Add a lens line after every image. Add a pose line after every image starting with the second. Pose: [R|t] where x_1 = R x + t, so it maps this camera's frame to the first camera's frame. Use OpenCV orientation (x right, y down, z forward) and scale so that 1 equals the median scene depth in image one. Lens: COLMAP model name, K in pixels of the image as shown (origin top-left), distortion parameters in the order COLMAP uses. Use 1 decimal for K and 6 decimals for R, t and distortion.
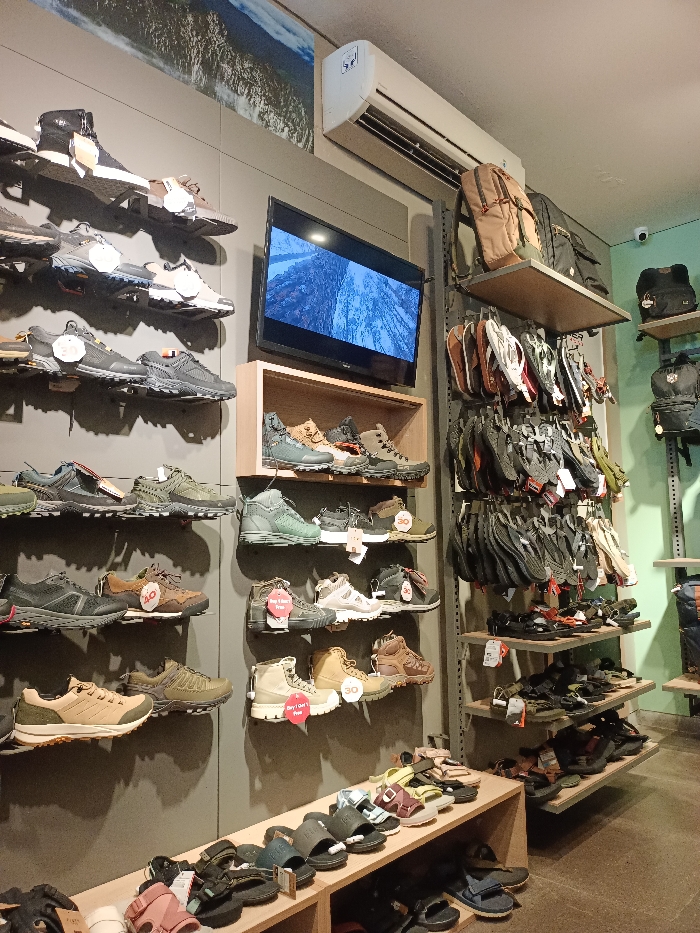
lens RADIAL K [[681.0, 0, 347.0], [0, 681.0, 466.9], [0, 0, 1]] dist [0.054101, -0.078194]
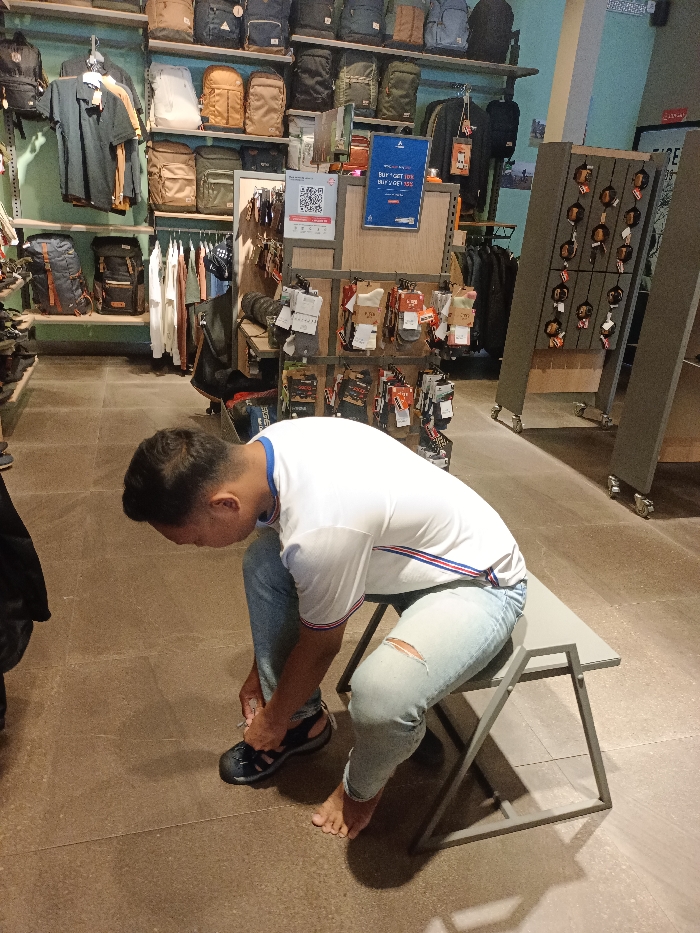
lens RADIAL K [[681.0, 0, 347.0], [0, 681.0, 466.9], [0, 0, 1]] dist [0.054101, -0.078194]
pose [[0.501177, -0.267223, 0.823051, -0.405711], [-0.178177, 0.898878, 0.400338, -0.075409], [-0.846802, -0.347289, 0.402885, -0.186135]]
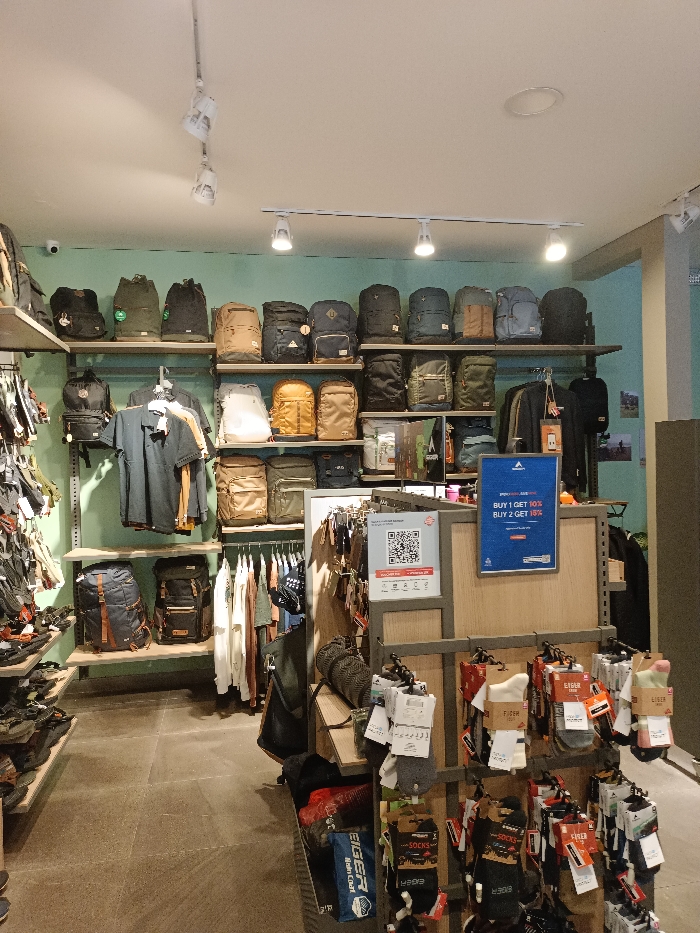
lens RADIAL K [[682.2, 0, 366.9], [0, 682.2, 465.1], [0, 0, 1]] dist [0.071232, -0.089705]
pose [[0.566052, -0.001164, 0.824368, -0.213502], [-0.077450, 0.995501, 0.054587, -0.117383], [-0.820723, -0.094746, 0.563415, -0.040314]]
